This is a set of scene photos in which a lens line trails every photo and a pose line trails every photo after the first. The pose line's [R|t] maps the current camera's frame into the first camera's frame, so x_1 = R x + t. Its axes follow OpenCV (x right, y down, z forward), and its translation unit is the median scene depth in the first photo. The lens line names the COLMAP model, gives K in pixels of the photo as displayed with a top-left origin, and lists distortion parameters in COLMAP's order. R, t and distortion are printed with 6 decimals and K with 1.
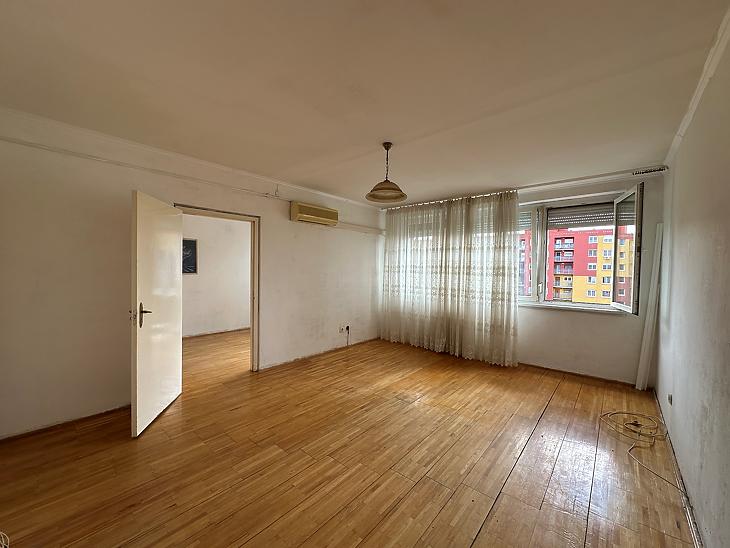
lens RADIAL K [[292.5, 0, 365.0], [0, 292.5, 274.0], [0, 0, 1]] dist [0.000509, 0.000353]
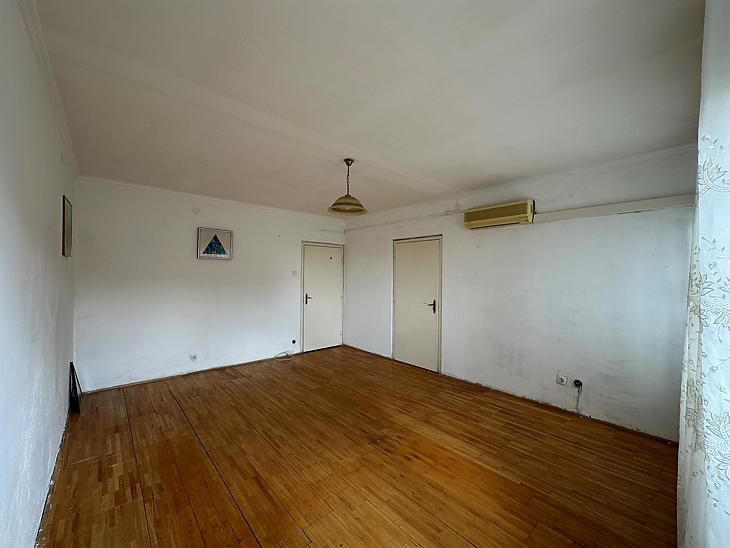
lens RADIAL K [[292.5, 0, 365.0], [0, 292.5, 274.0], [0, 0, 1]] dist [0.000509, 0.000353]
pose [[-0.119154, -0.021022, -0.992653, 0.784507], [-0.033837, 0.999281, -0.017100, -0.016083], [0.992299, 0.031551, -0.119780, 0.853216]]
